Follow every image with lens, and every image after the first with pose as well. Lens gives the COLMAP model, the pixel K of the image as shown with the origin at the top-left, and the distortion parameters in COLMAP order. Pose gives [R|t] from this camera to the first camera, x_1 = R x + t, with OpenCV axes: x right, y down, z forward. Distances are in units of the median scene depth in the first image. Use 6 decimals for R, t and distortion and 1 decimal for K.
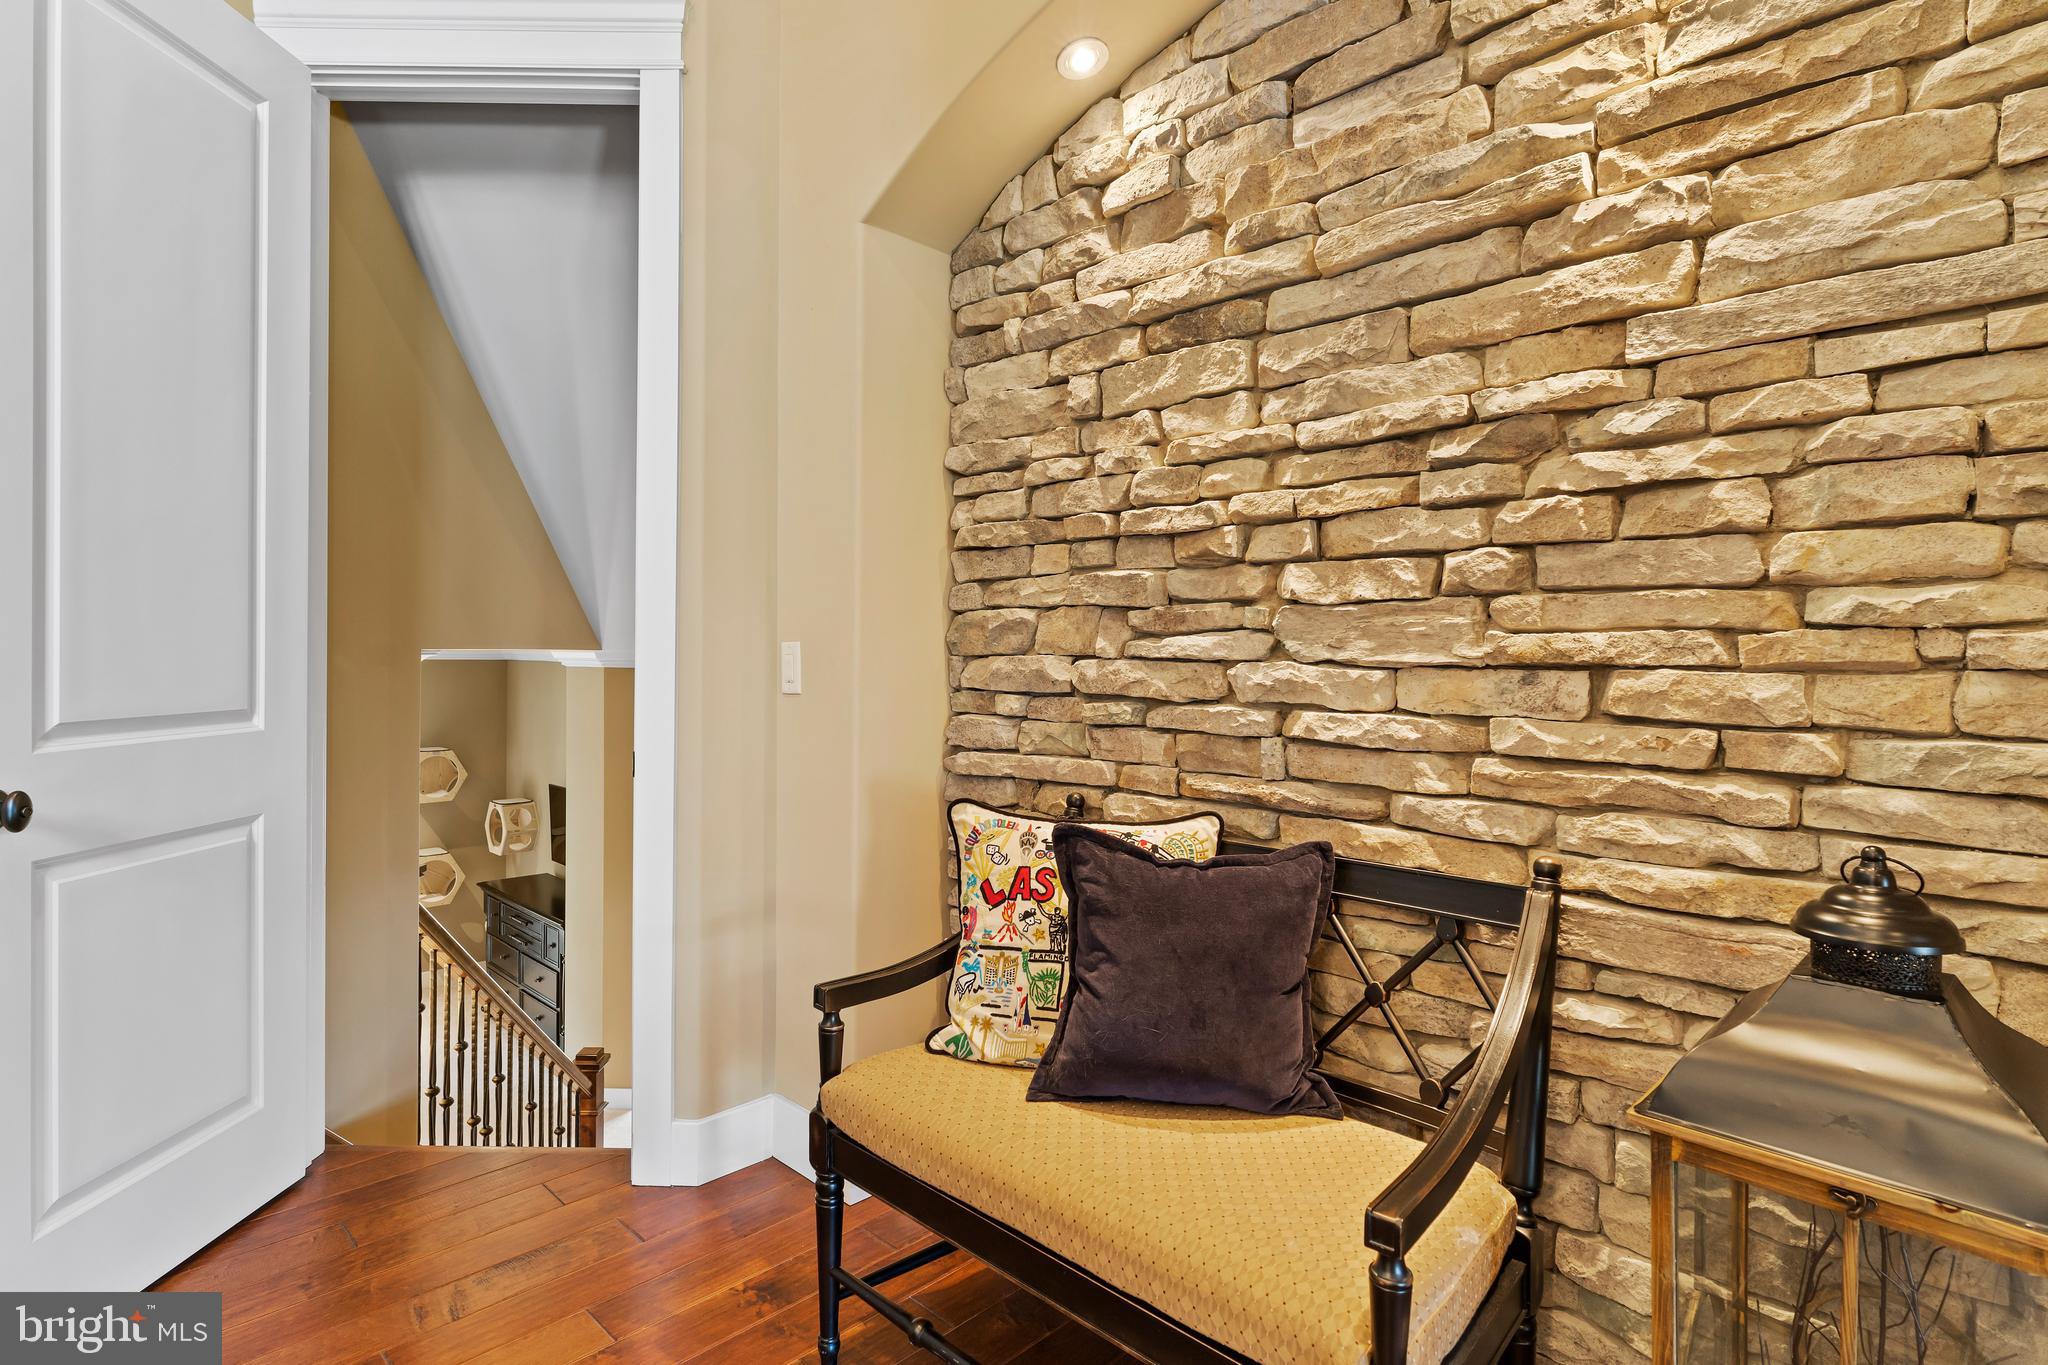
lens RADIAL K [[1056.9, 0, 1025.8], [0, 1056.9, 654.4], [0, 0, 1]] dist [-0.002824, 0.000236]
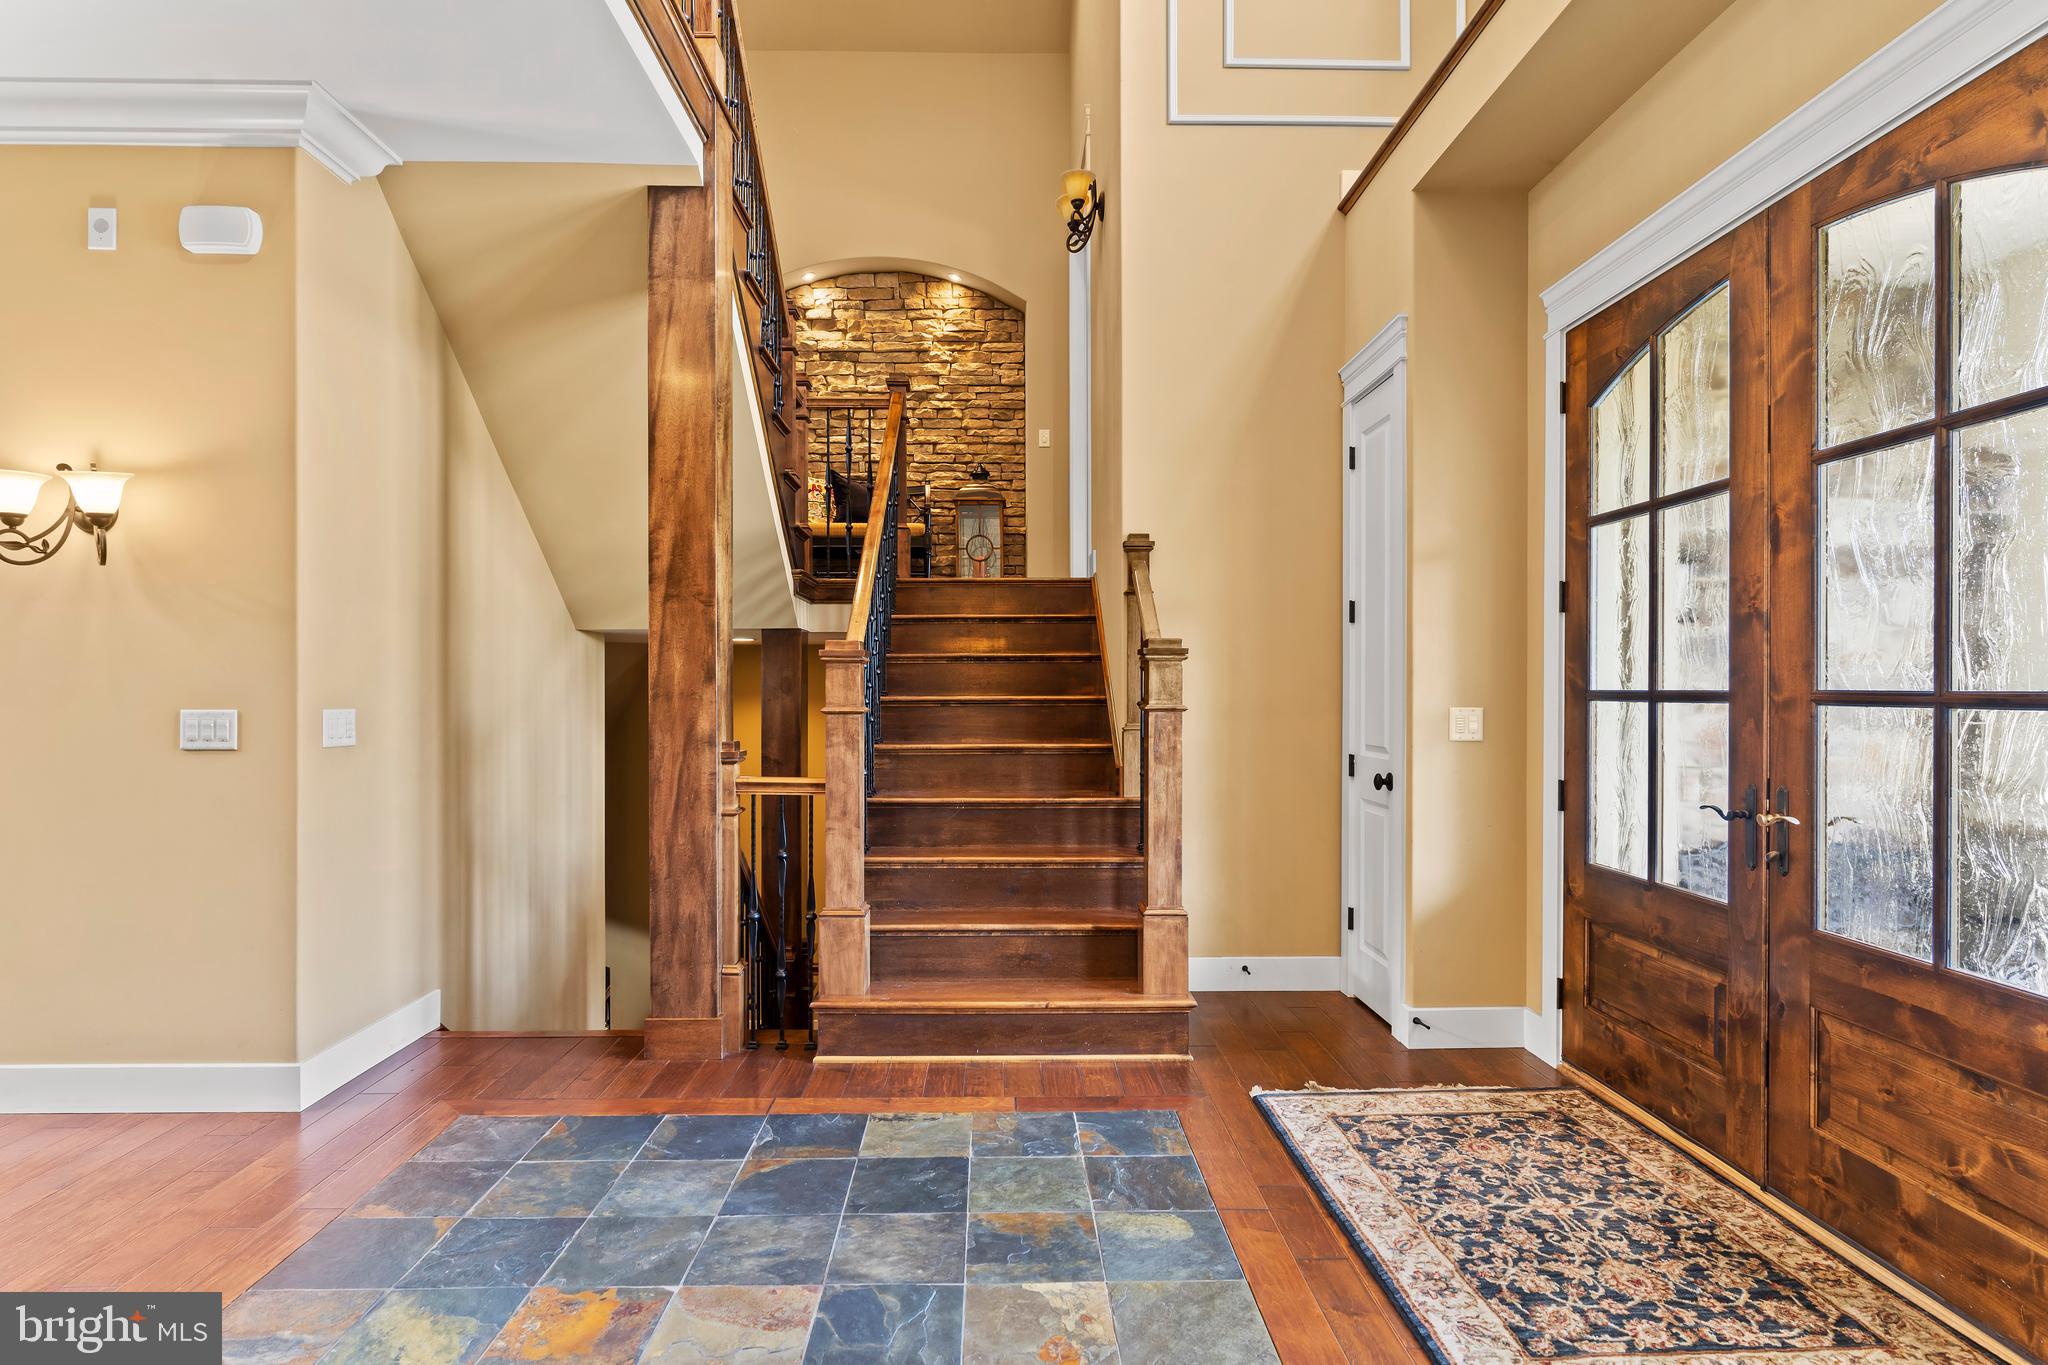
lens RADIAL K [[1042.2, 0, 1017.2], [0, 1042.2, 702.1], [0, 0, 1]] dist [-0.004136, -0.000024]
pose [[0.690987, -0.028021, 0.722324, -2.749248], [0.014689, 0.999586, 0.024725, 1.100170], [-0.722718, -0.006475, 0.691113, -2.675347]]
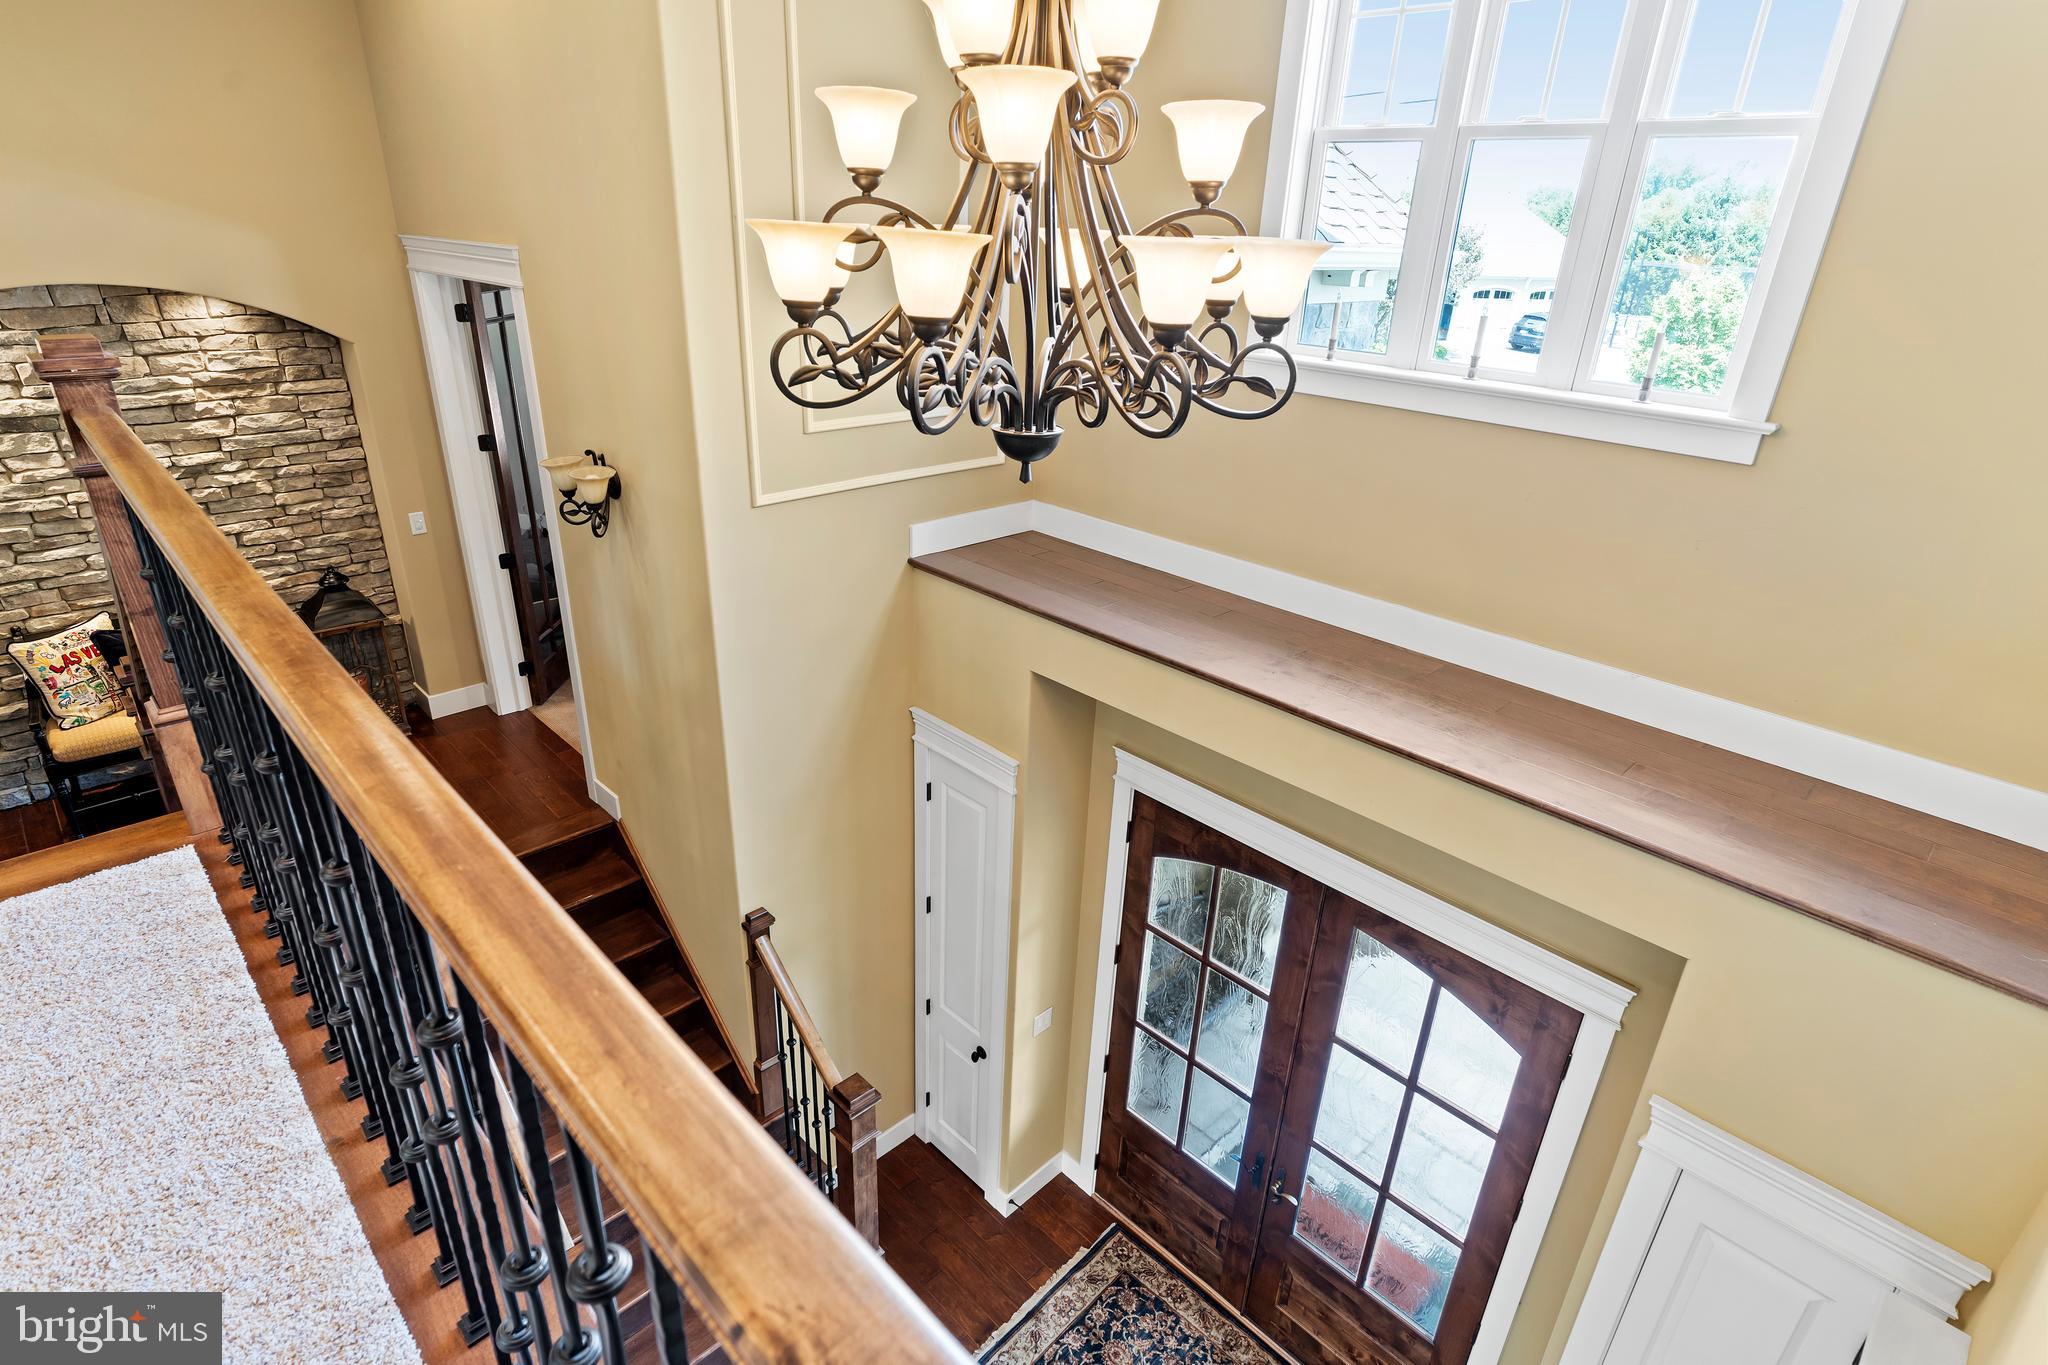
lens RADIAL K [[1042.2, 0, 1017.2], [0, 1042.2, 702.1], [0, 0, 1]] dist [-0.004136, -0.000024]
pose [[0.019582, -0.430914, 0.902180, -2.783492], [-0.031166, 0.901652, 0.431338, -1.052455], [-0.999322, -0.036564, 0.004227, -1.661902]]
